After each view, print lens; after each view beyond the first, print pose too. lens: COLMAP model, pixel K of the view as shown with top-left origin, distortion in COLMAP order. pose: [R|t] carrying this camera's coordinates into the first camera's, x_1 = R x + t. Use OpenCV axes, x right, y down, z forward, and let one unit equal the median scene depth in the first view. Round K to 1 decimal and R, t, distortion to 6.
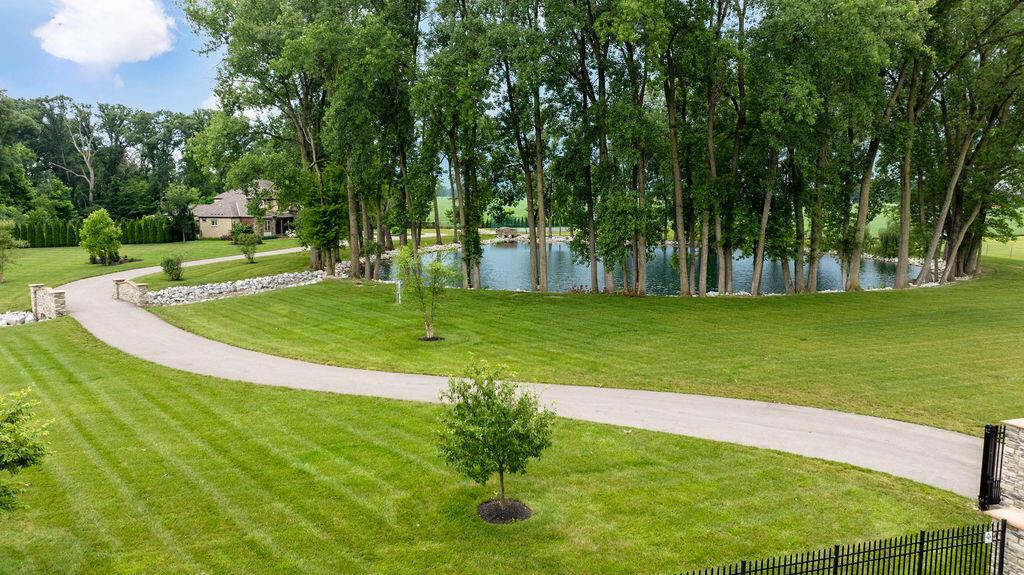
lens RADIAL K [[705.1, 0, 512.0], [0, 705.1, 287.5], [0, 0, 1]] dist [-0.070782, 0.064193]
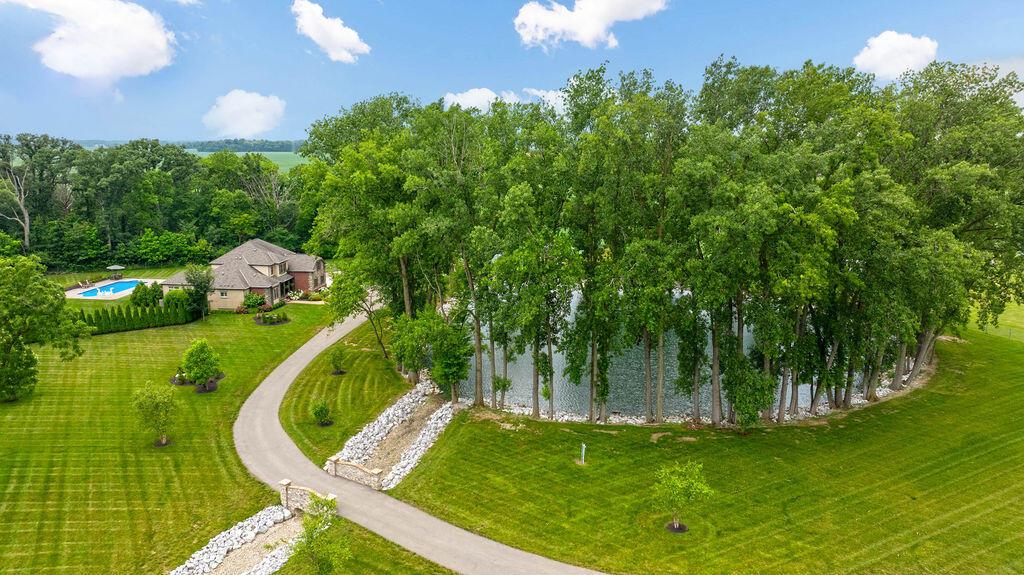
lens RADIAL K [[705.1, 0, 512.0], [0, 705.1, 287.5], [0, 0, 1]] dist [-0.070782, 0.064193]
pose [[0.978252, -0.027258, 0.205619, -0.575652], [0.015788, 0.998237, 0.057216, -0.389136], [-0.206817, -0.052726, 0.976958, -0.166649]]
